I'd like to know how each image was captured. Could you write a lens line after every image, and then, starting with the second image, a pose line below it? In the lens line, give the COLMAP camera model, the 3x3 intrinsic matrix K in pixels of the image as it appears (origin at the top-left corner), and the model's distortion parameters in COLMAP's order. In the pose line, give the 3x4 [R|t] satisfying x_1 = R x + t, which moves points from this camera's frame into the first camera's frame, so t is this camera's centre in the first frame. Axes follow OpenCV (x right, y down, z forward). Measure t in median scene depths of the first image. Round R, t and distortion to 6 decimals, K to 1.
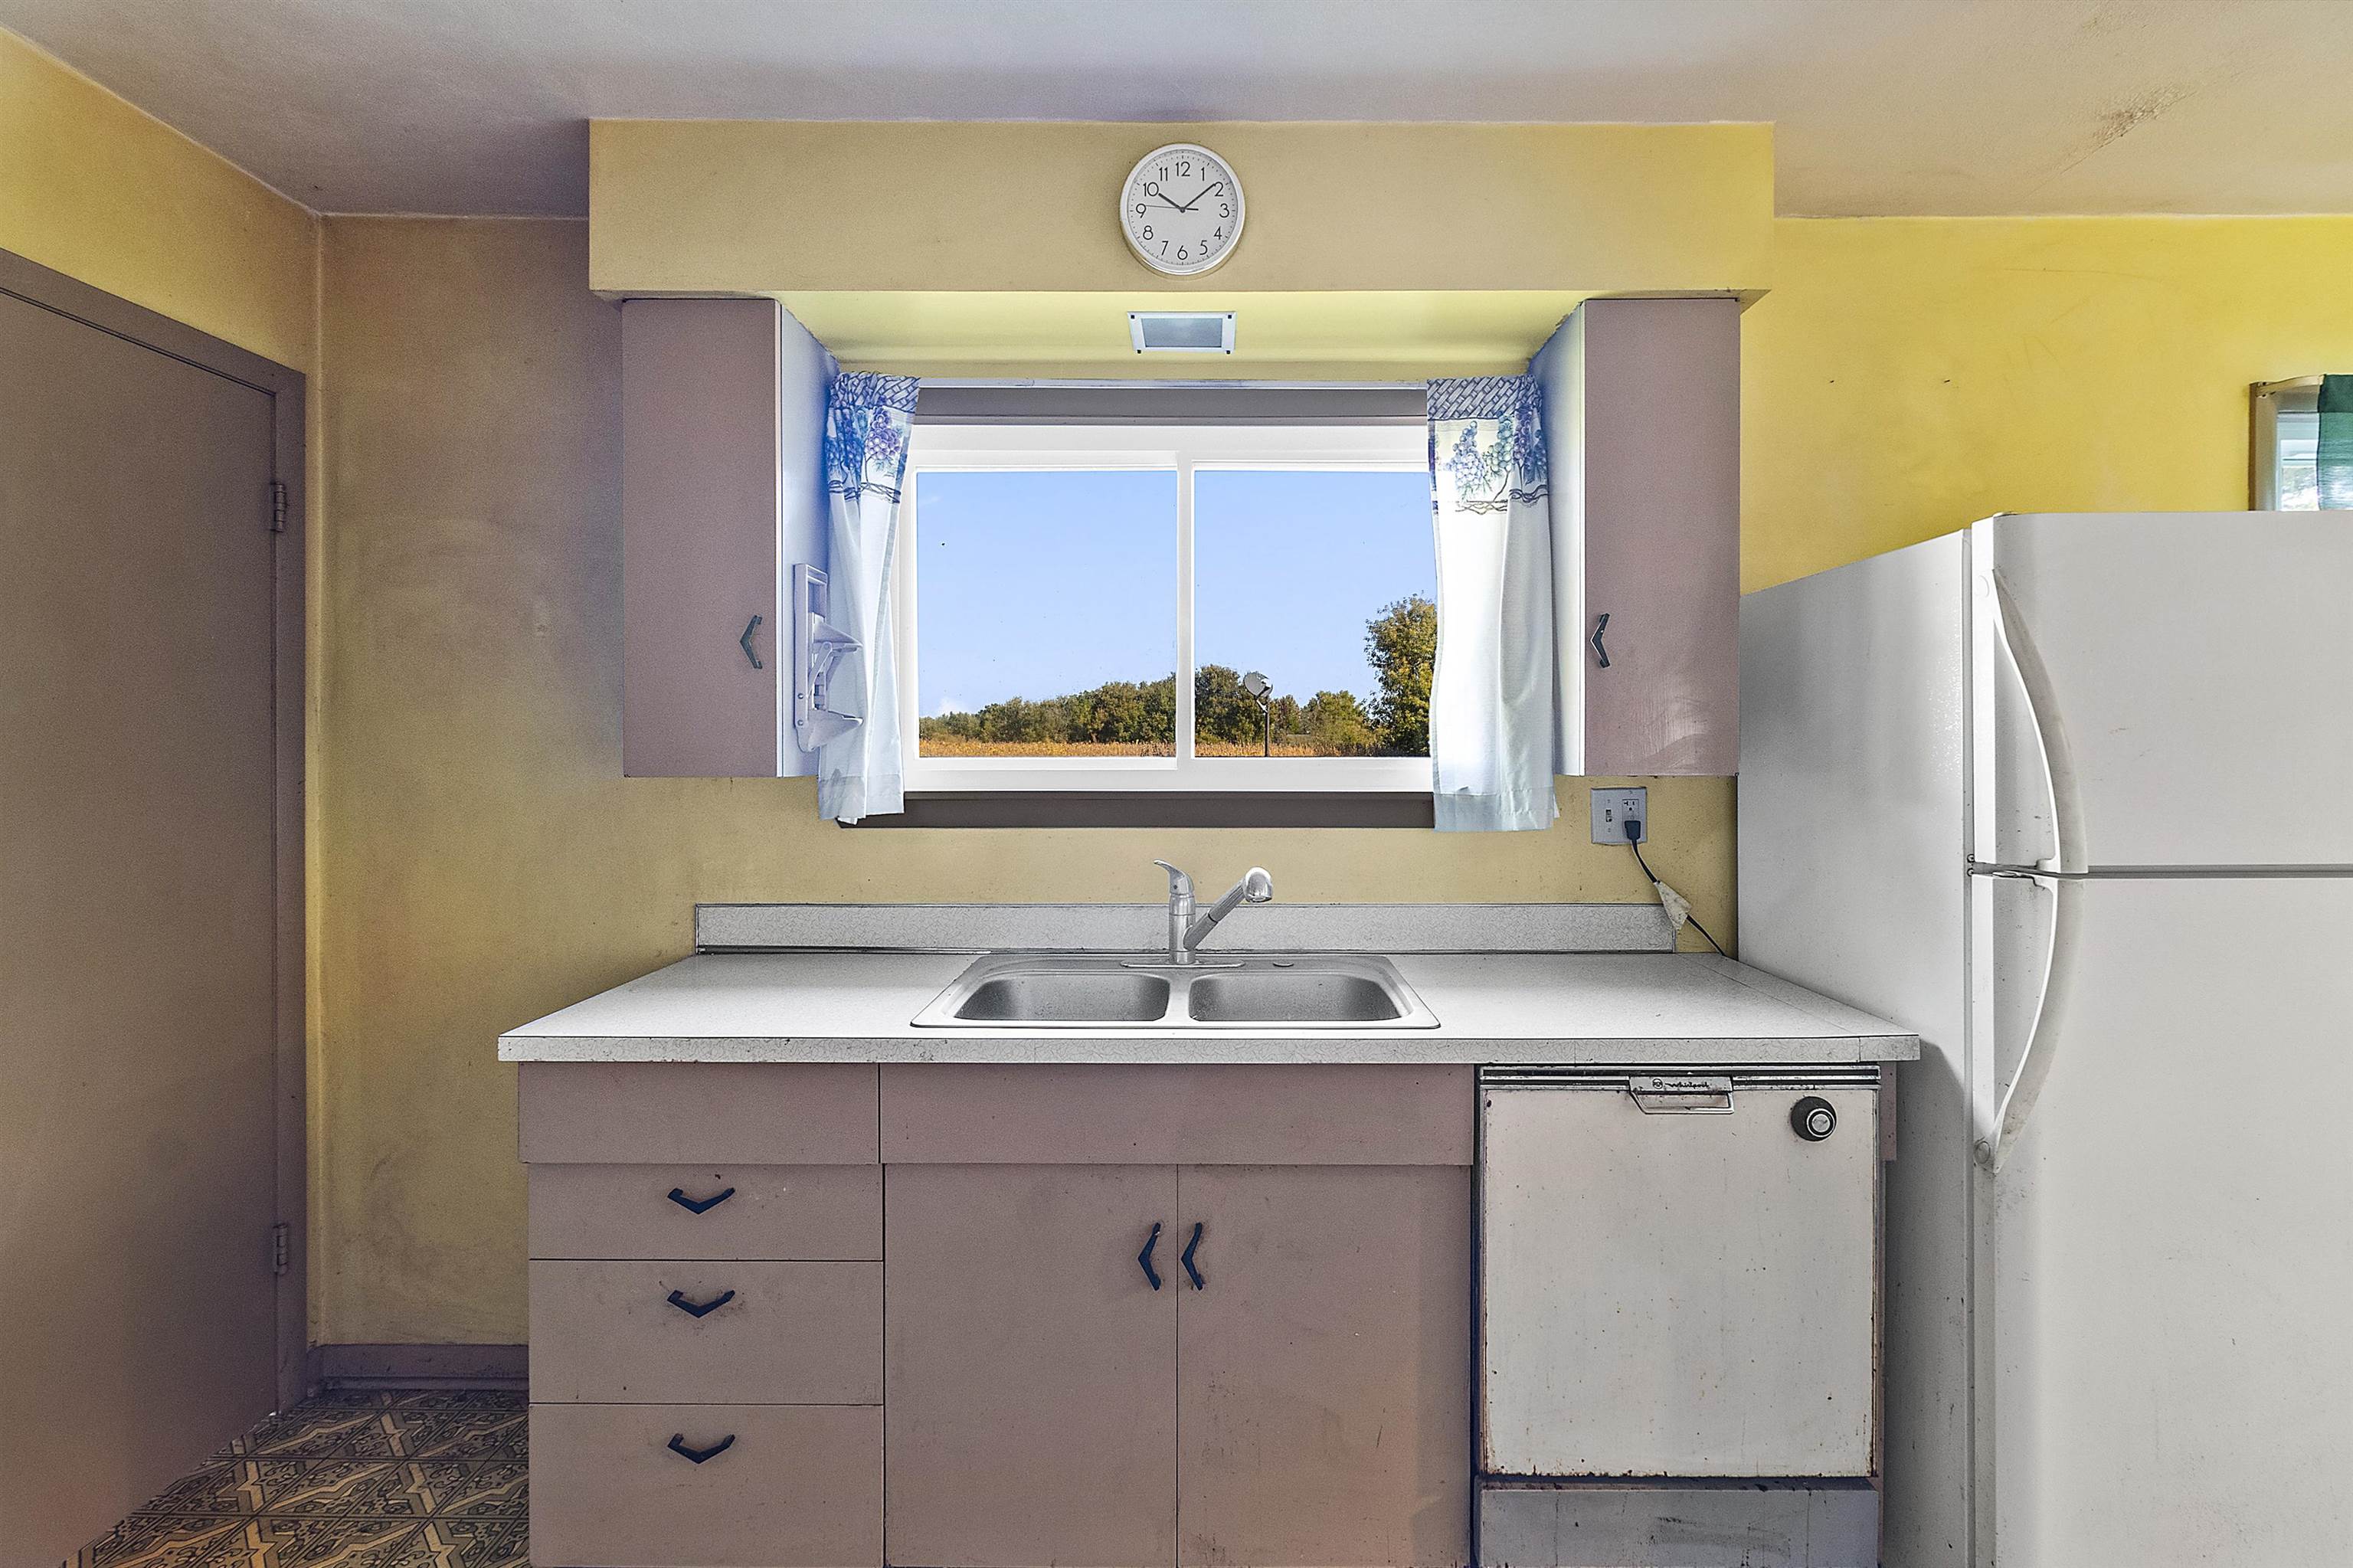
lens RADIAL K [[1091.3, 0, 1199.9], [0, 1091.3, 756.5], [0, 0, 1]] dist [0.004328, 0.000797]
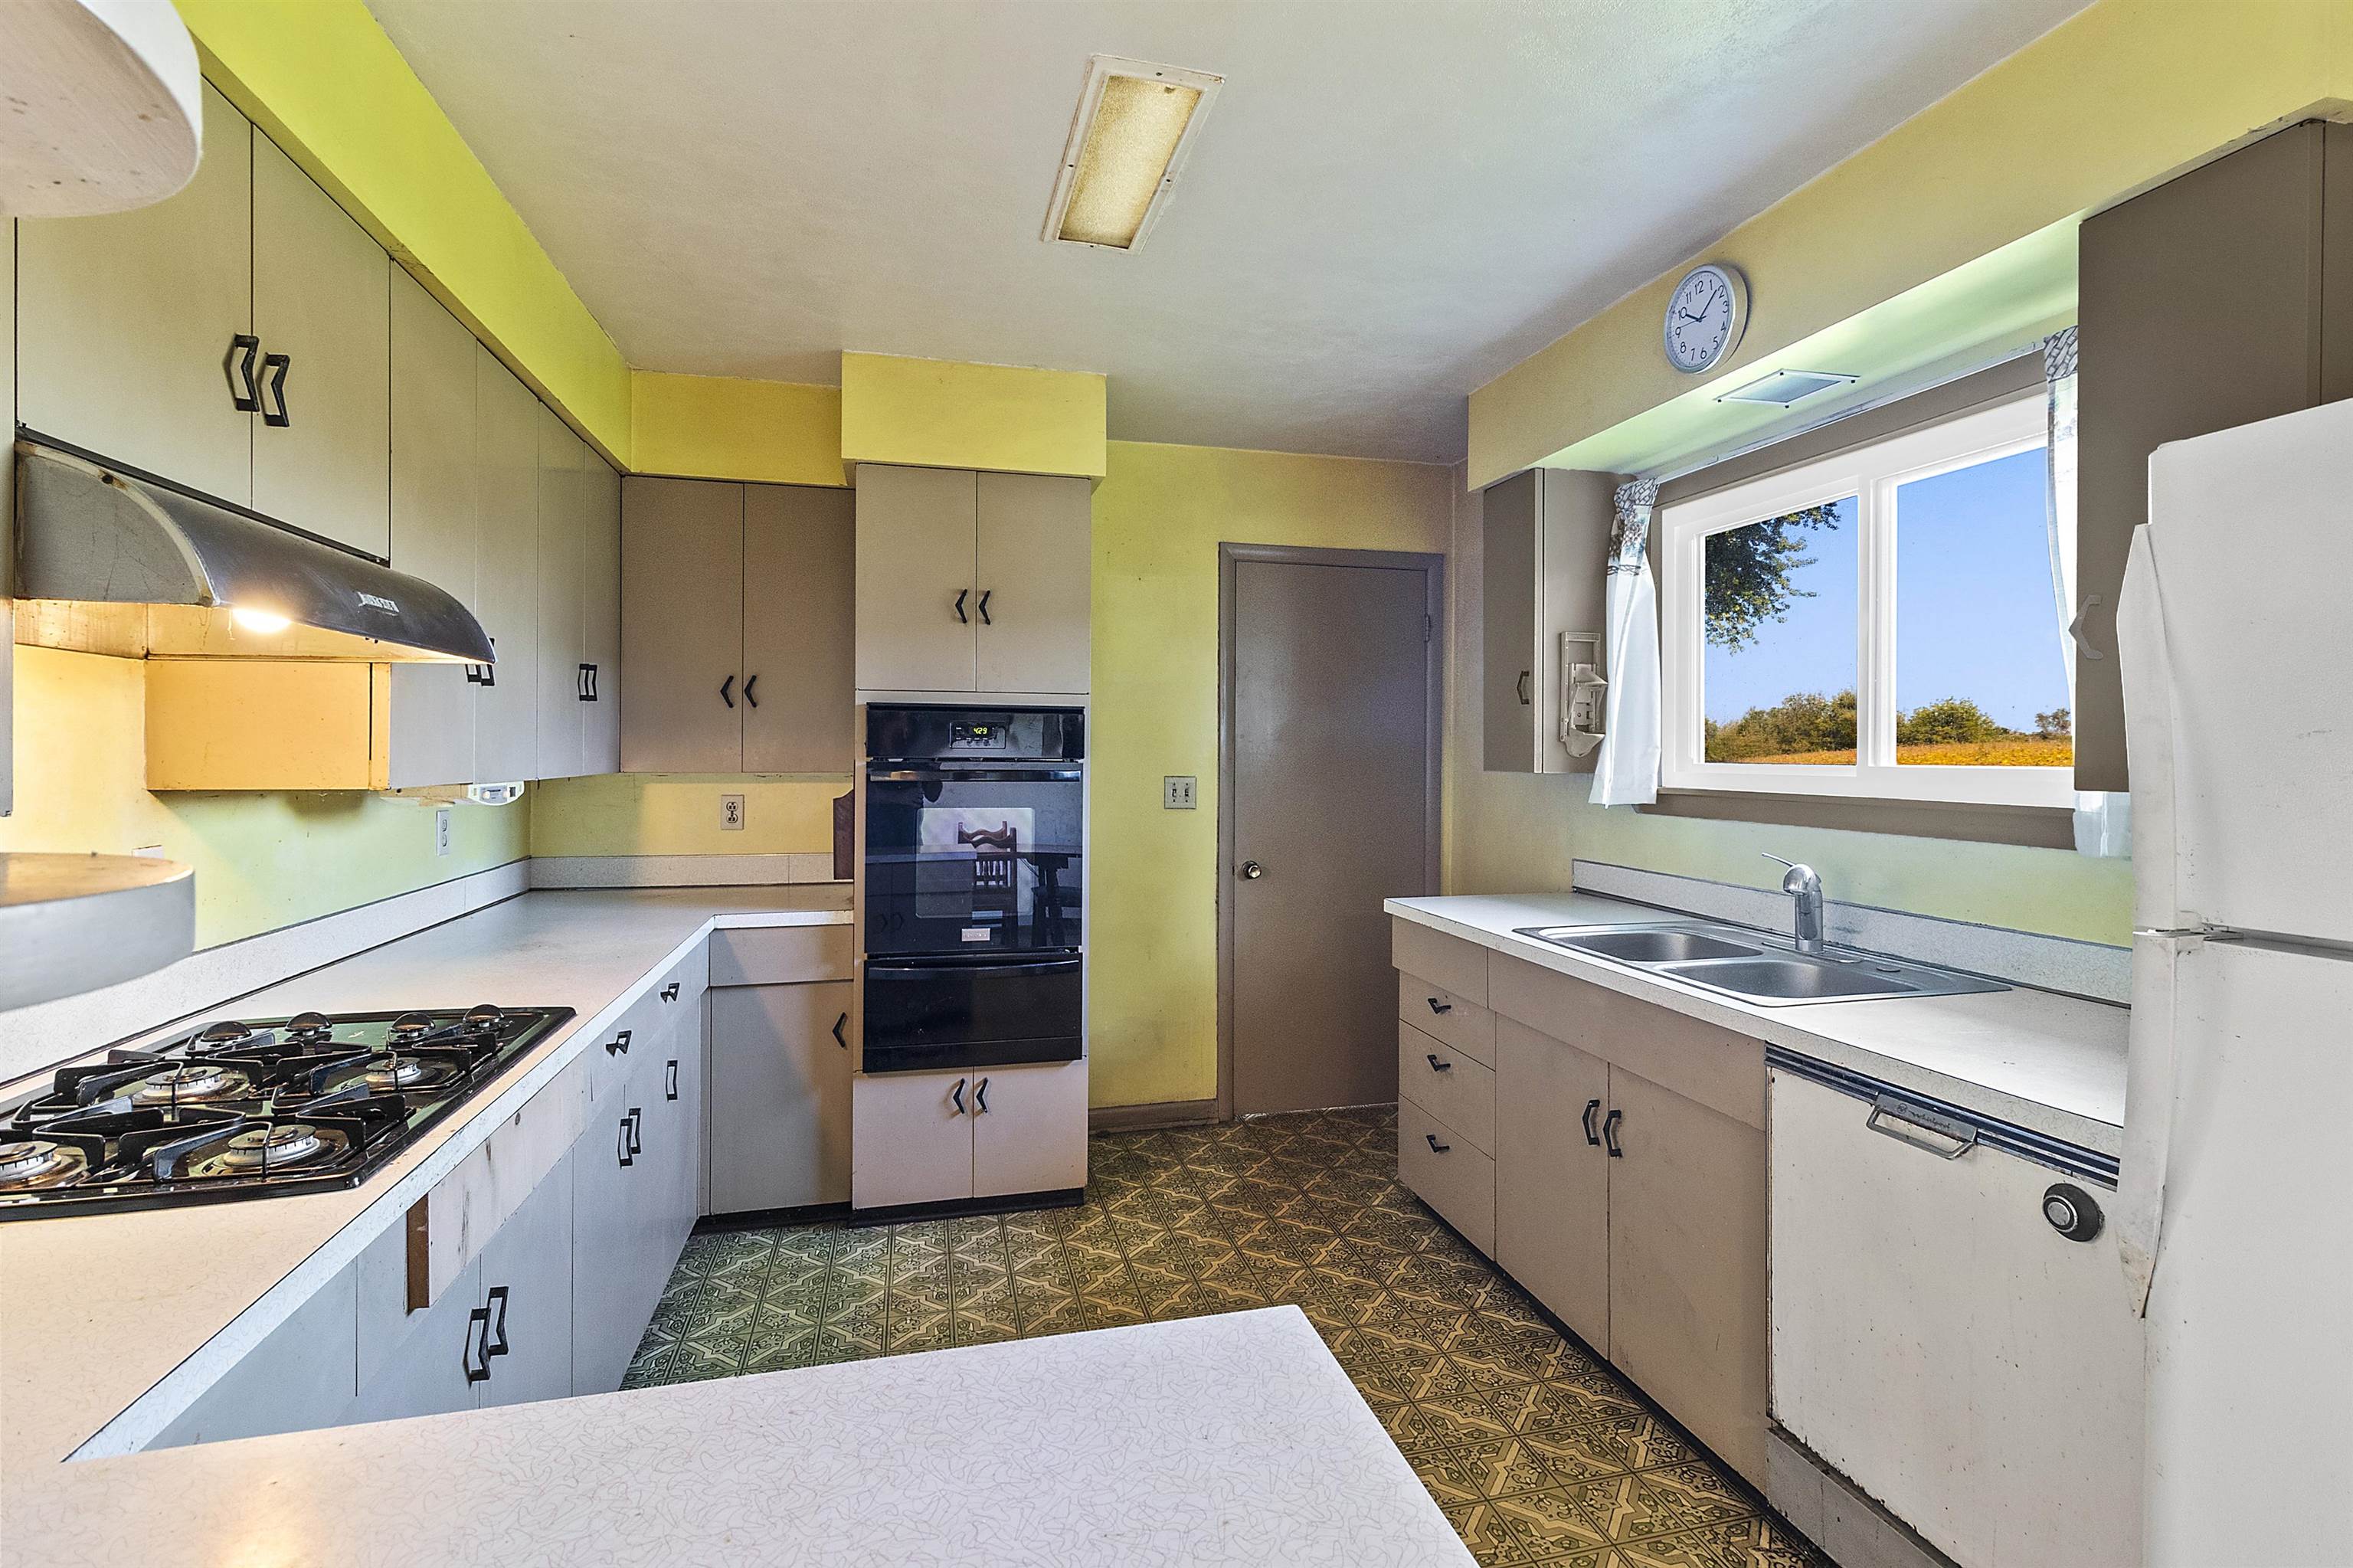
lens RADIAL K [[1091.3, 0, 1188.1], [0, 1091.3, 754.7], [0, 0, 1]] dist [0.004328, 0.000797]
pose [[0.245875, 0.003181, -0.969296, 0.950771], [-0.010085, 0.999949, 0.000724, -0.003214], [0.969249, 0.009597, 0.245894, 0.126072]]
